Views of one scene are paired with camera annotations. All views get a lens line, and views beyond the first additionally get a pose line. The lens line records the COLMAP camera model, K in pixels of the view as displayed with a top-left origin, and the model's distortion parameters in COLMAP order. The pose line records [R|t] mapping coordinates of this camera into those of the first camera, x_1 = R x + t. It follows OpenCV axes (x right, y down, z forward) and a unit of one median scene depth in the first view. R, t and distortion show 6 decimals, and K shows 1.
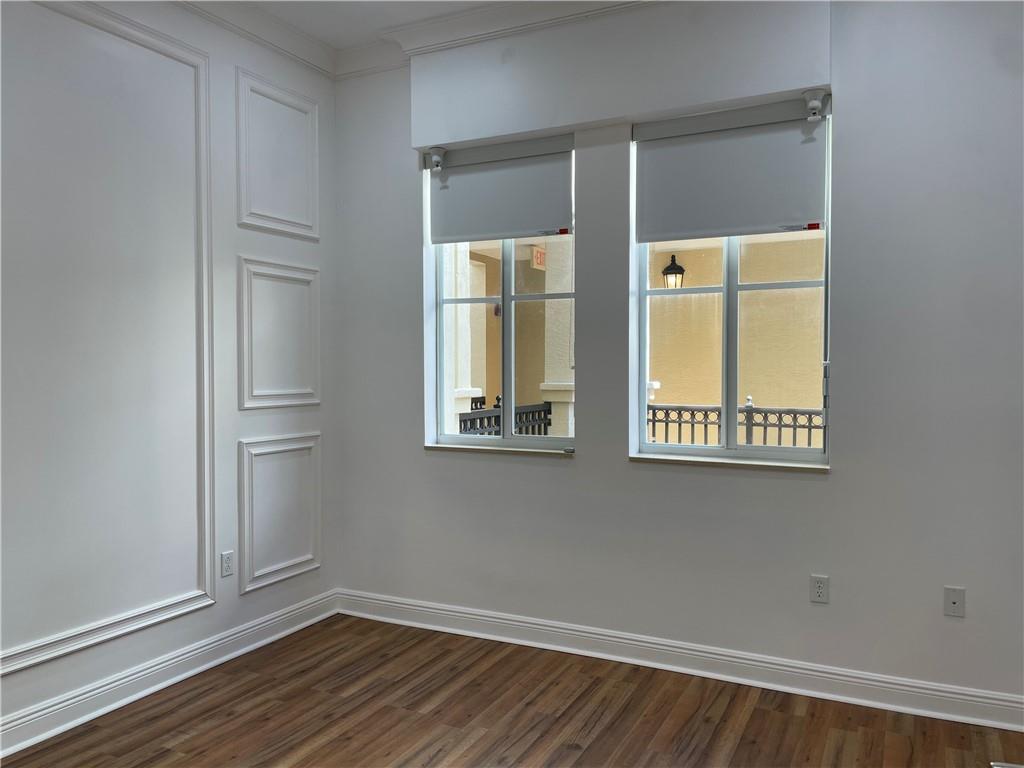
lens RADIAL K [[782.2, 0, 516.9], [0, 782.2, 386.7], [0, 0, 1]] dist [0.091726, -0.125681]
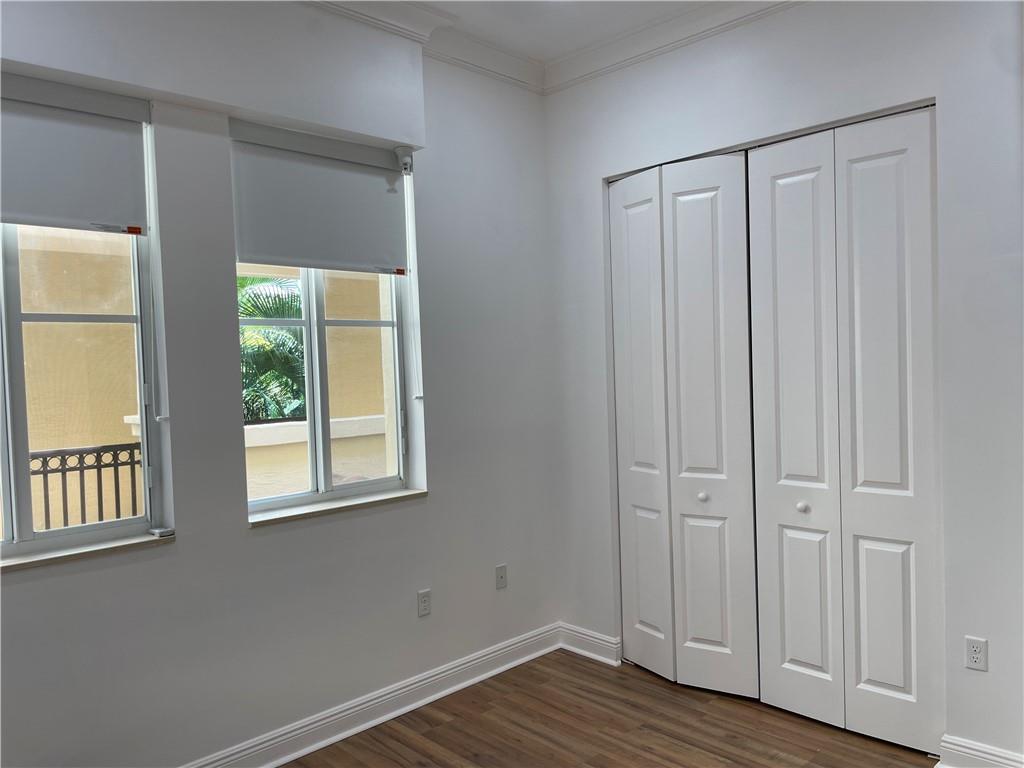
lens RADIAL K [[782.2, 0, 516.9], [0, 782.2, 386.7], [0, 0, 1]] dist [0.091726, -0.125681]
pose [[0.325124, -0.040724, 0.944794, -0.586413], [0.053495, 0.998265, 0.024620, -0.062652], [-0.944157, 0.042537, 0.326738, 0.500611]]
